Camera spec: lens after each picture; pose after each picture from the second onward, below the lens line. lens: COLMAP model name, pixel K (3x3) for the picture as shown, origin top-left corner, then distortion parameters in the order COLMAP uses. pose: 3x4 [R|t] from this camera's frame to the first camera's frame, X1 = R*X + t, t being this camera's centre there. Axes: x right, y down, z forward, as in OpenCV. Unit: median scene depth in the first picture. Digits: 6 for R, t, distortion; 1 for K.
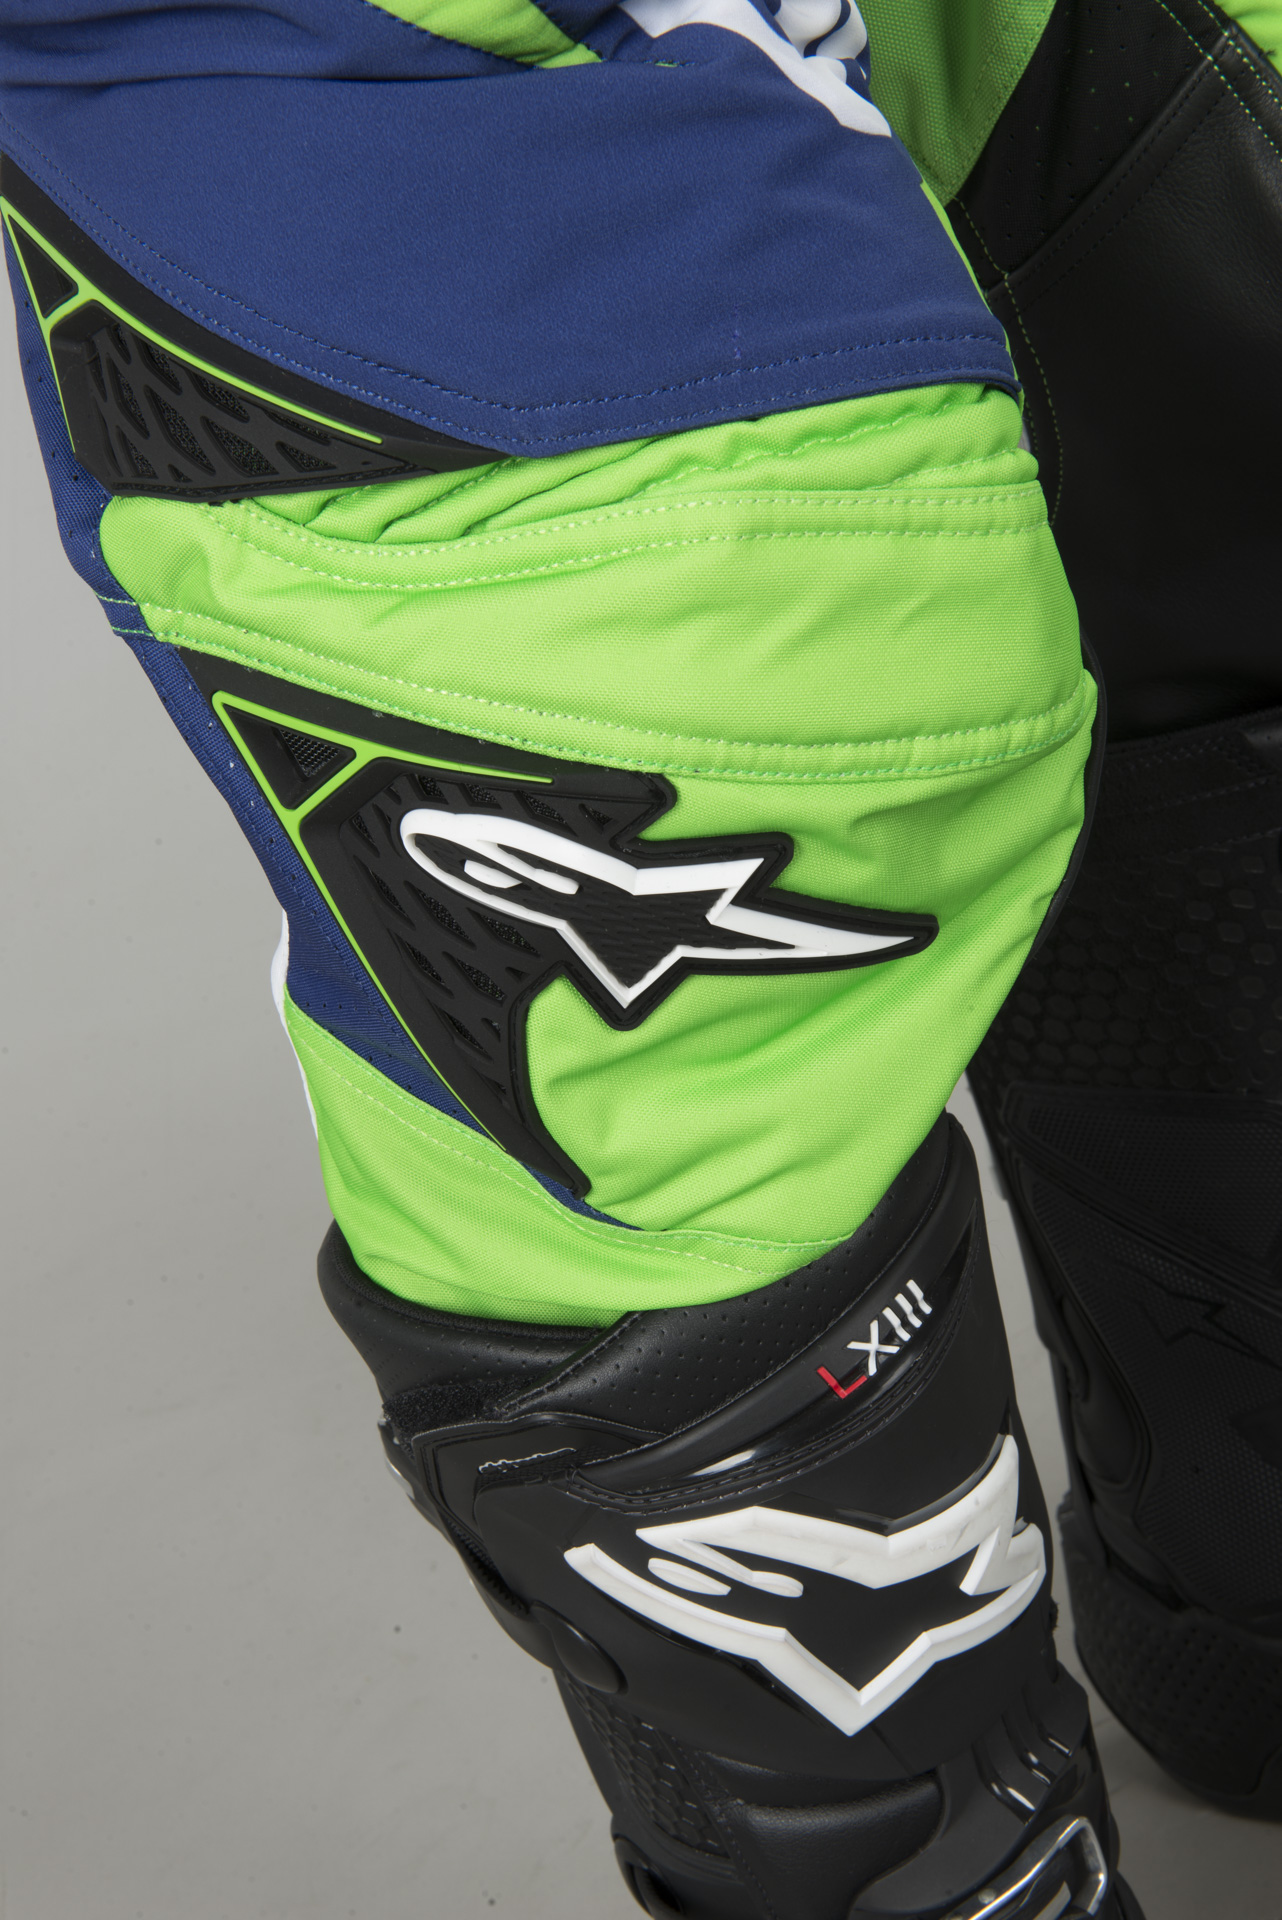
lens RADIAL K [[2778.4, 0, 641.0], [0, 2778.4, 960.0], [0, 0, 1]] dist [0.125044, 0.018786]
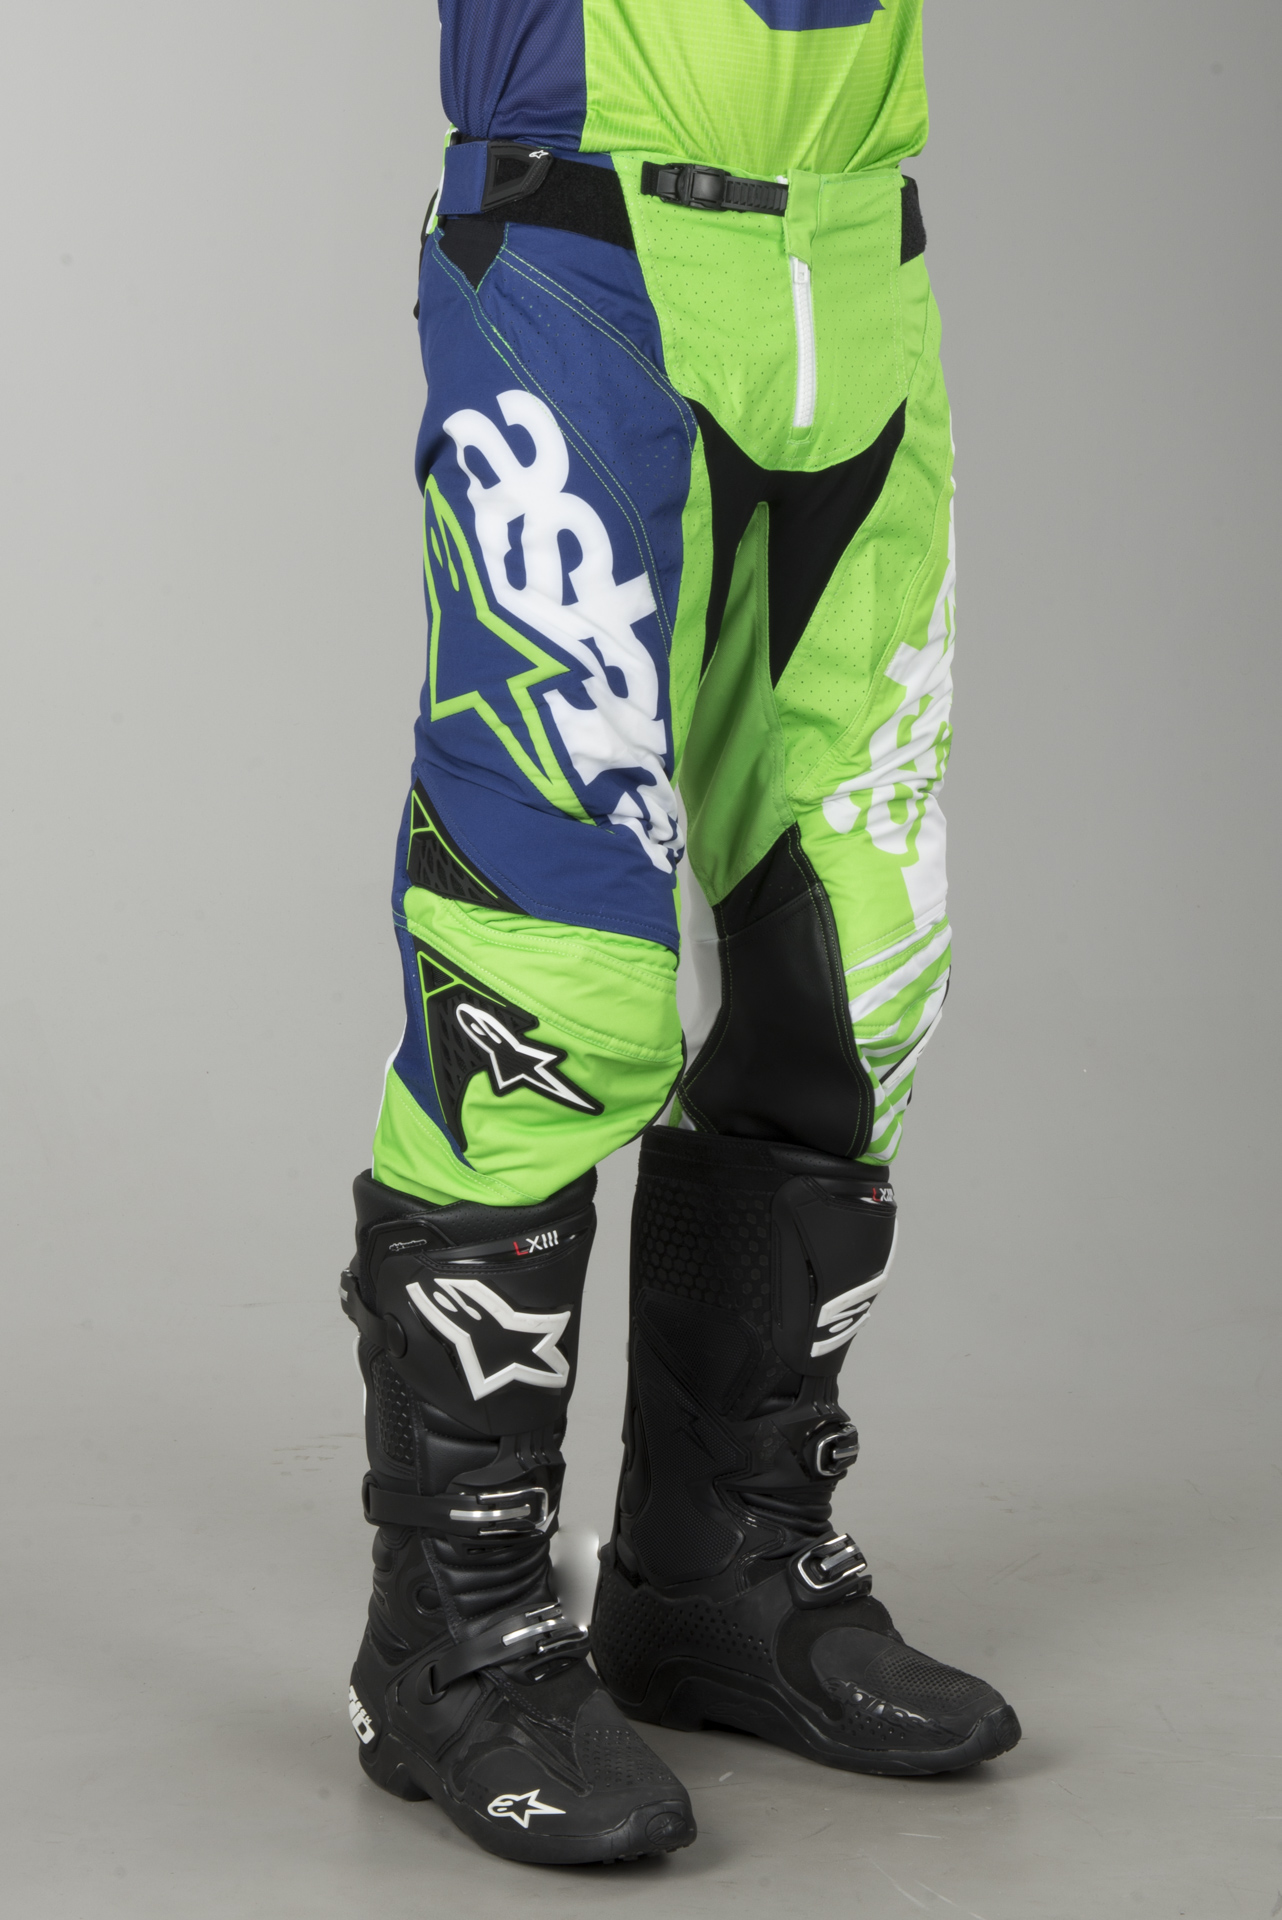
lens RADIAL K [[2809.5, 0, 640.6], [0, 2809.5, 1000.2], [0, 0, 1]] dist [0.164638, -0.017848]
pose [[0.929735, 0.366485, -0.035798, 0.230857], [-0.365337, 0.905903, -0.214170, 0.578741], [-0.046061, 0.212200, 0.976140, -2.256099]]
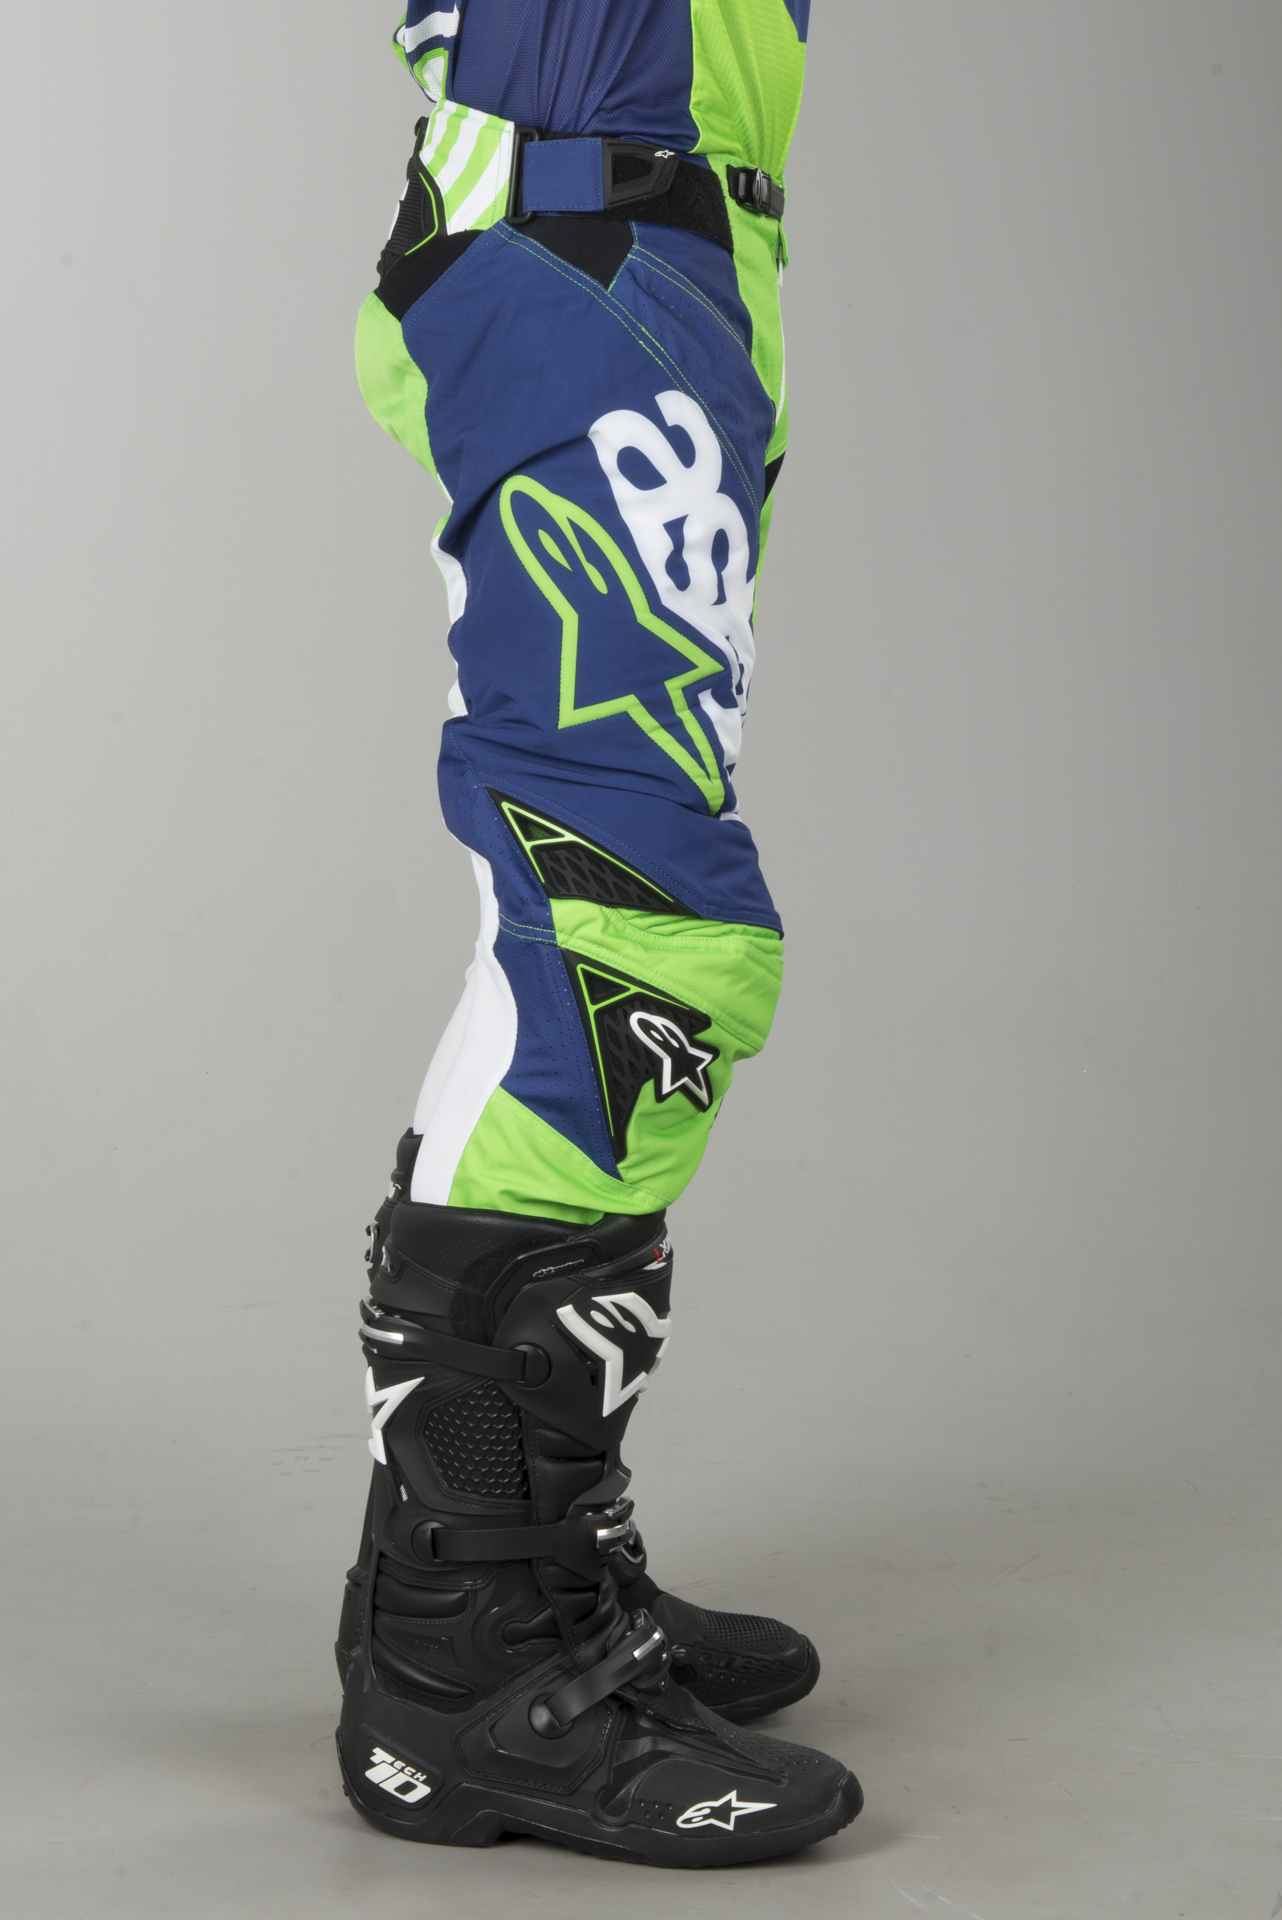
lens RADIAL K [[2805.3, 0, 641.0], [0, 2805.3, 960.0], [0, 0, 1]] dist [0.155450, 0.011029]
pose [[0.860022, 0.277105, 0.428456, -1.496636], [-0.128128, 0.930063, -0.344334, 1.014590], [-0.493908, 0.241238, 0.835380, -1.741376]]
